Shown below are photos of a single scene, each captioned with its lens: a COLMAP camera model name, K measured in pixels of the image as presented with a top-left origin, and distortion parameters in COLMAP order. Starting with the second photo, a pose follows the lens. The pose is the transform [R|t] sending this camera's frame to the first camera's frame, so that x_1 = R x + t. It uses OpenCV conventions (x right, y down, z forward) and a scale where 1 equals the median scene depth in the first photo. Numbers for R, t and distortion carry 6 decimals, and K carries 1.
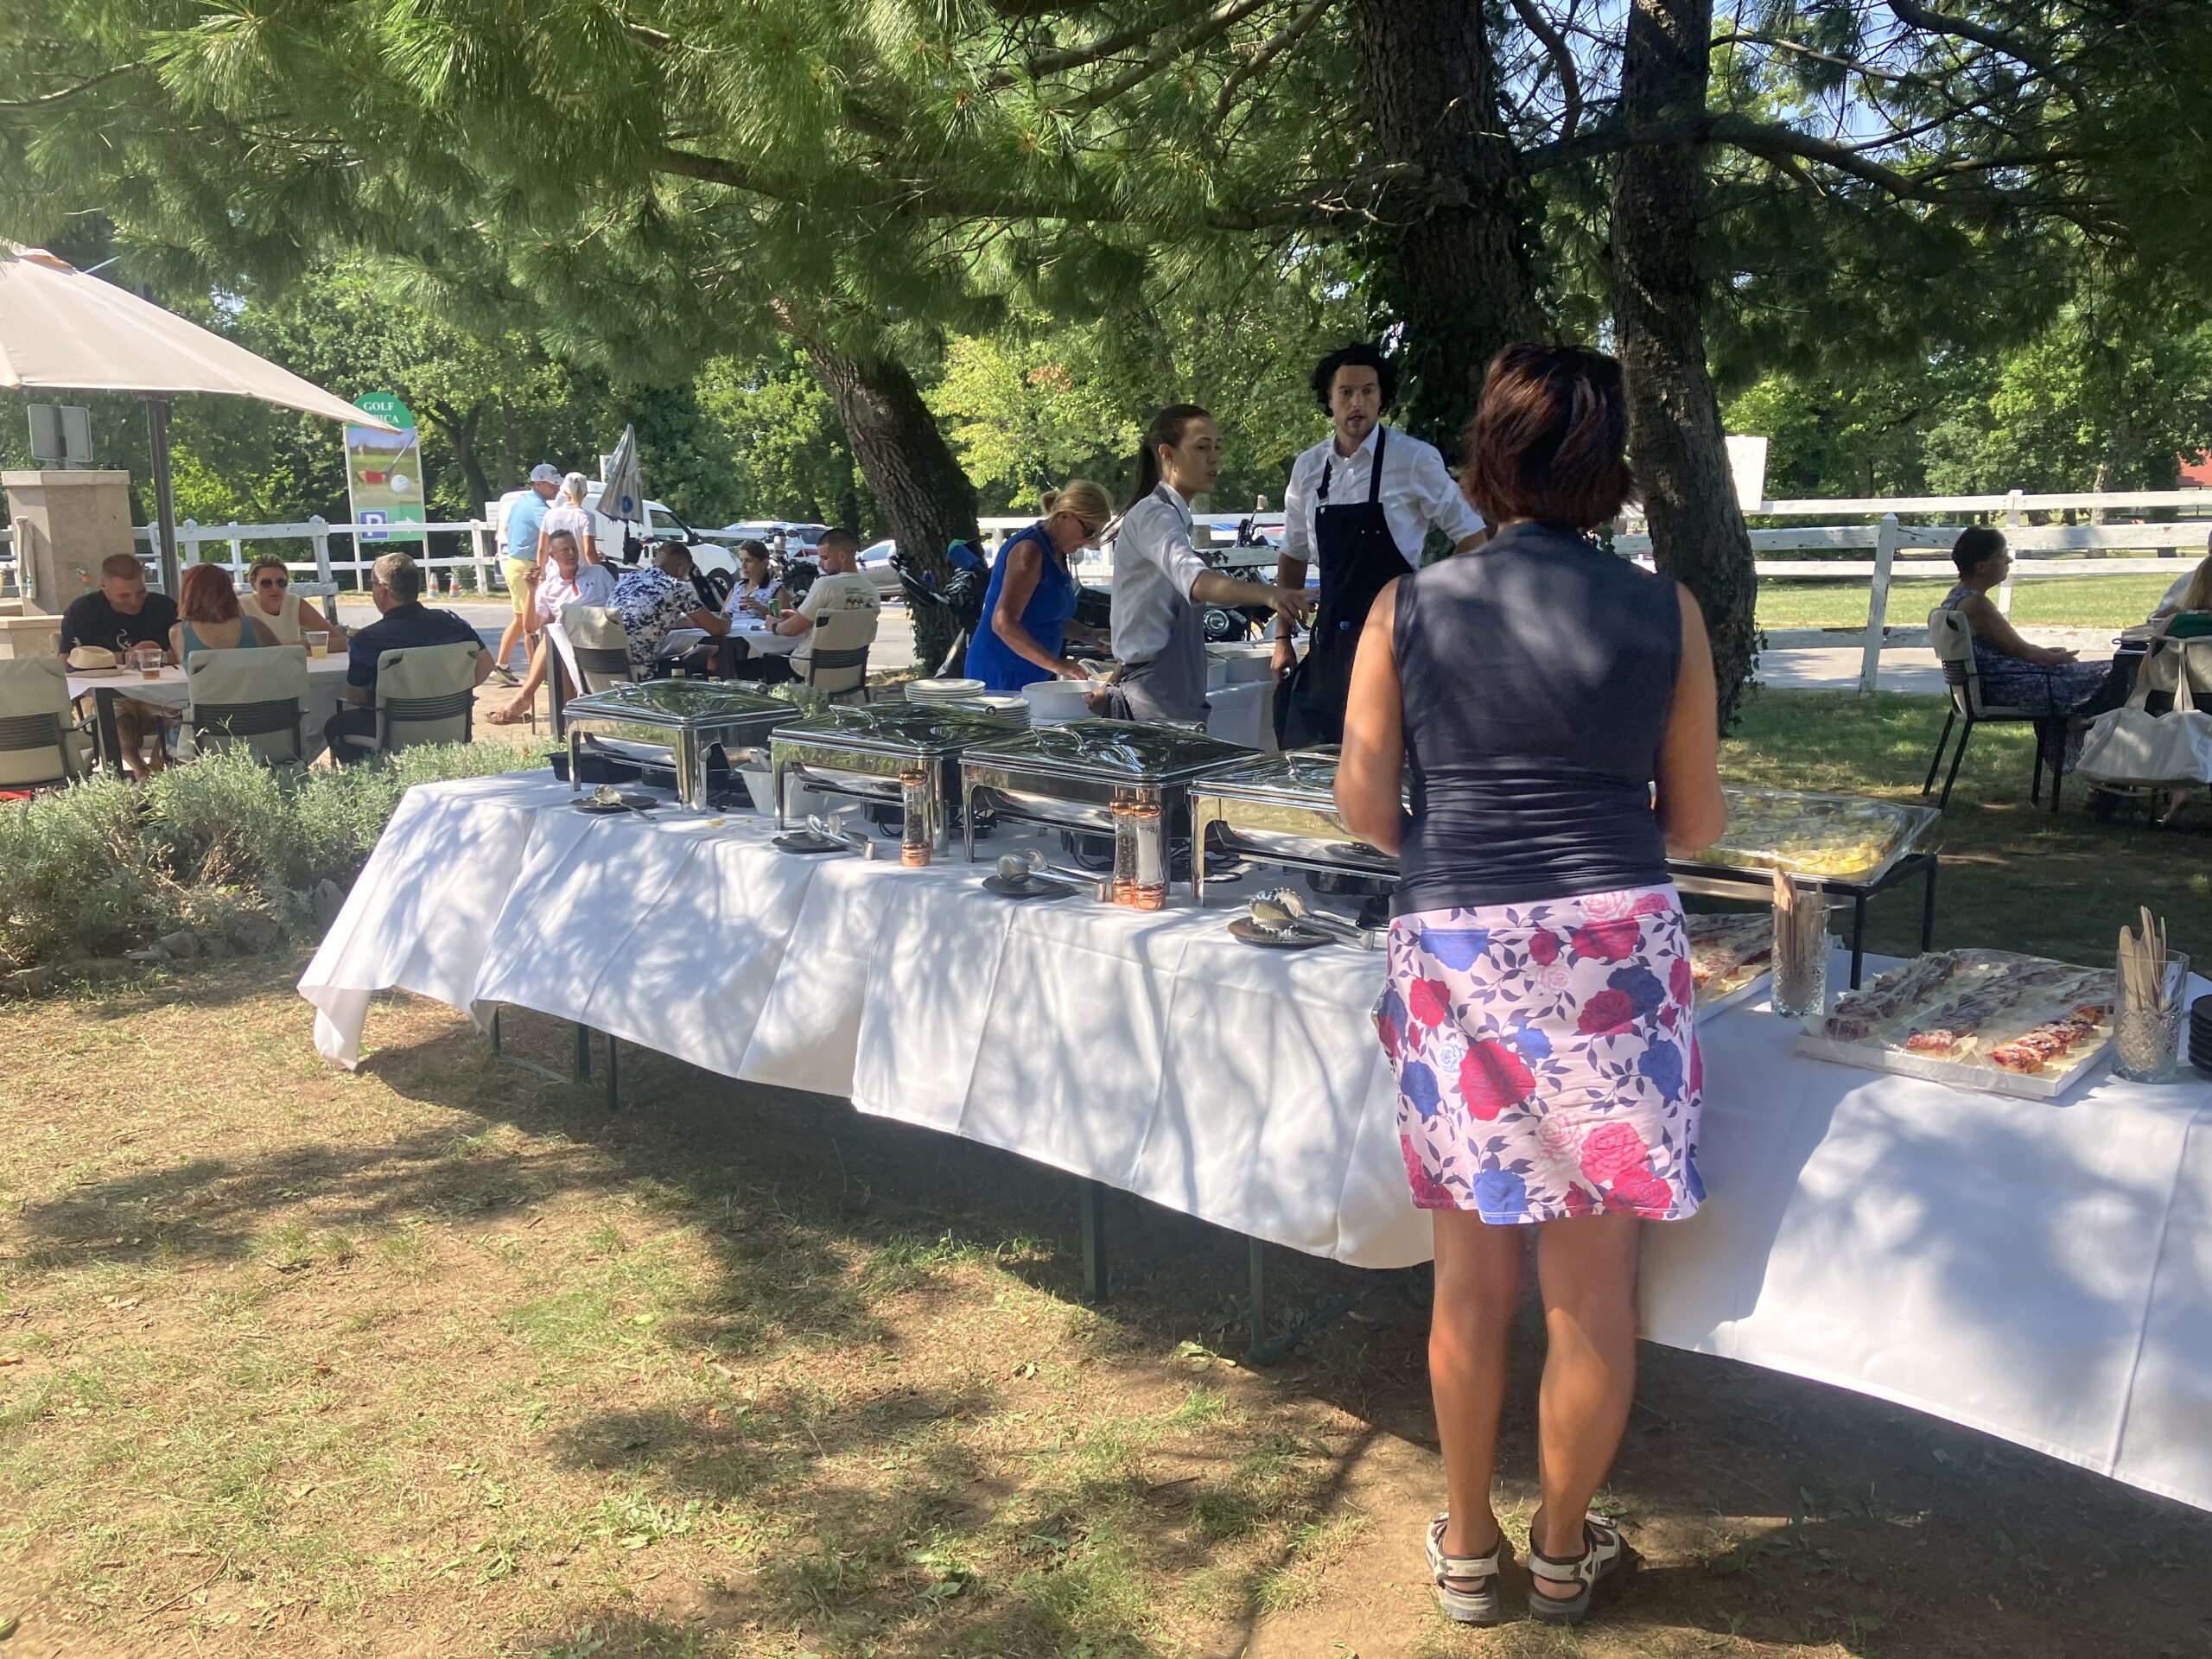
lens RADIAL K [[1807.7, 0, 1101.5], [0, 1807.7, 833.7], [0, 0, 1]] dist [0.026967, -0.006887]
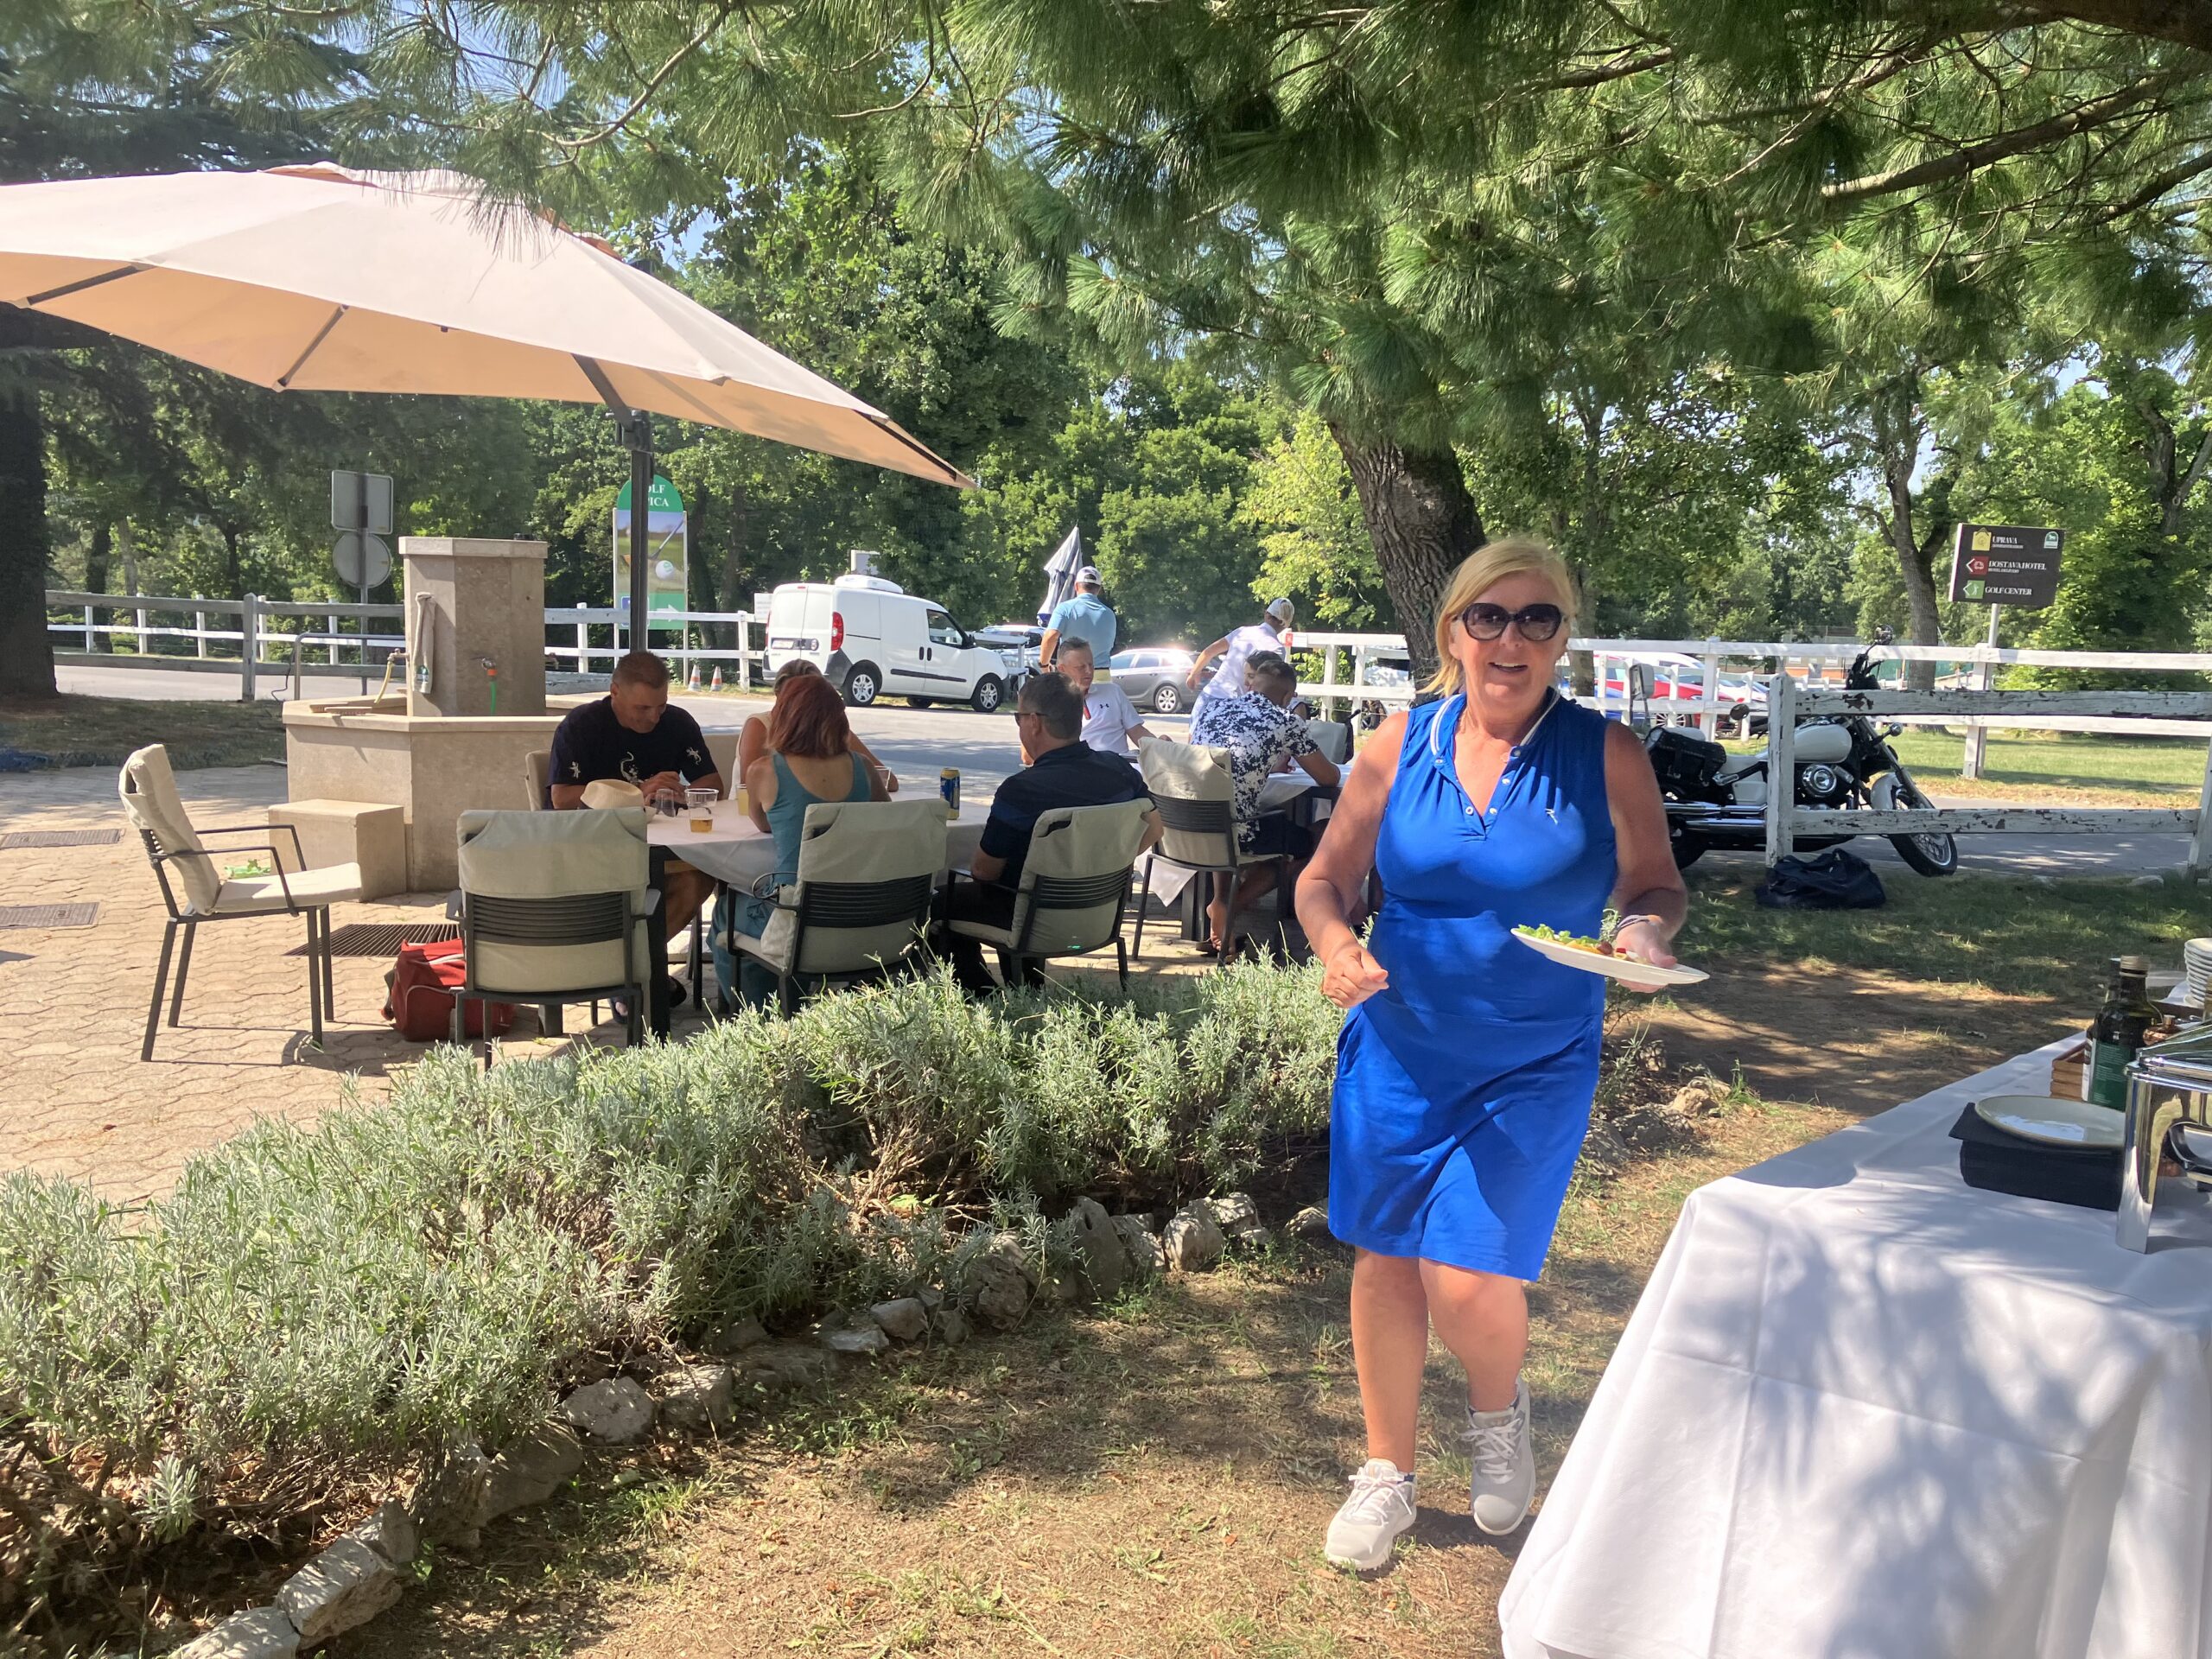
lens RADIAL K [[1807.7, 0, 1109.8], [0, 1807.7, 825.4], [0, 0, 1]] dist [0.026967, -0.006887]
pose [[0.996392, 0.051393, -0.067541, -0.088316], [-0.055625, 0.996503, -0.062350, -0.014523], [0.064100, 0.065882, 0.995766, 0.086284]]
